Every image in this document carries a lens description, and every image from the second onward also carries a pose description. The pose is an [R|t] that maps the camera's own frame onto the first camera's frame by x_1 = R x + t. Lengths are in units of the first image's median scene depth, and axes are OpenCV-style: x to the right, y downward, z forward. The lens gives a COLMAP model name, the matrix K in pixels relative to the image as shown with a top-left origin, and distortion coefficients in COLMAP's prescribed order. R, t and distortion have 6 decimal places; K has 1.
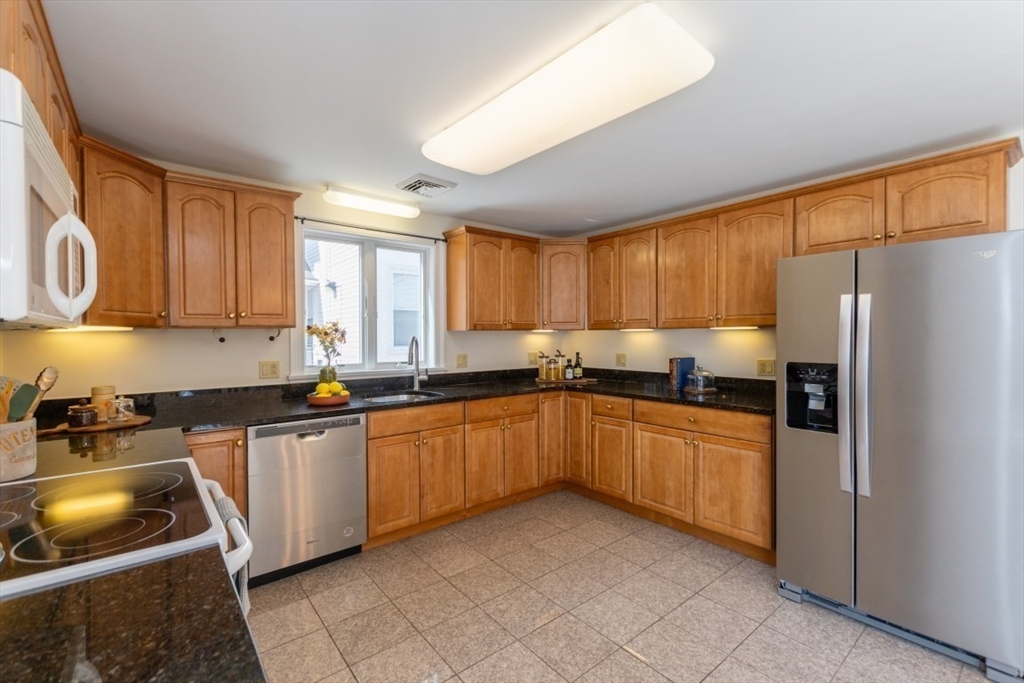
lens RADIAL K [[444.0, 0, 524.6], [0, 444.0, 344.6], [0, 0, 1]] dist [-0.000108, -0.000170]
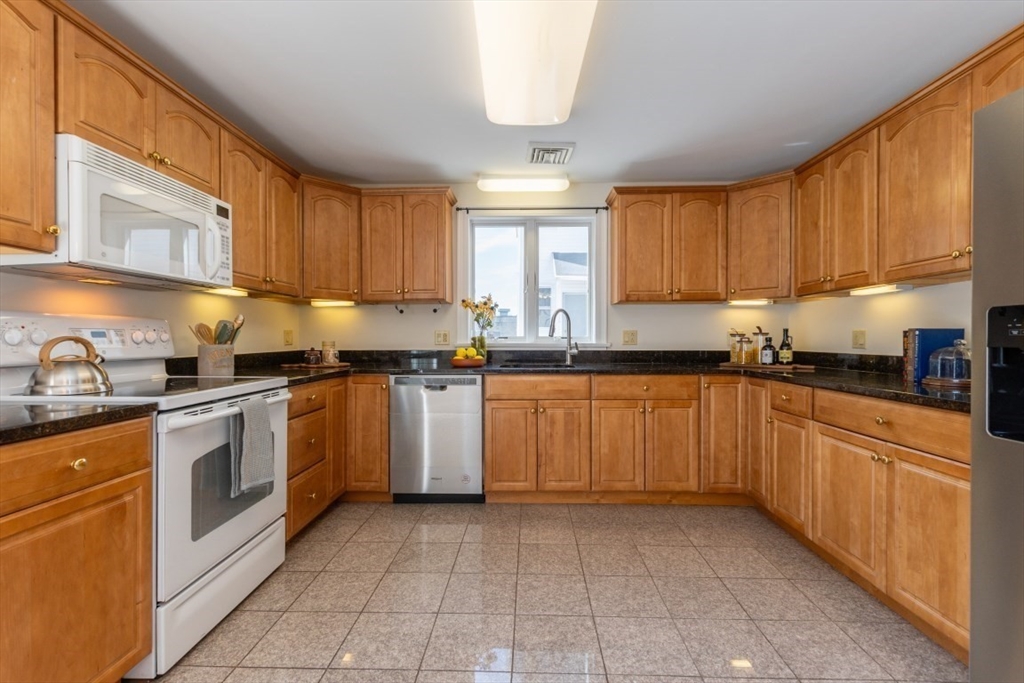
lens RADIAL K [[460.5, 0, 523.1], [0, 460.5, 346.0], [0, 0, 1]] dist [-0.001163, -0.000608]
pose [[0.750172, 0.013418, -0.661106, 0.376281], [-0.014902, 0.999883, 0.003385, 0.062918], [0.661074, 0.007312, 0.750285, 0.175314]]
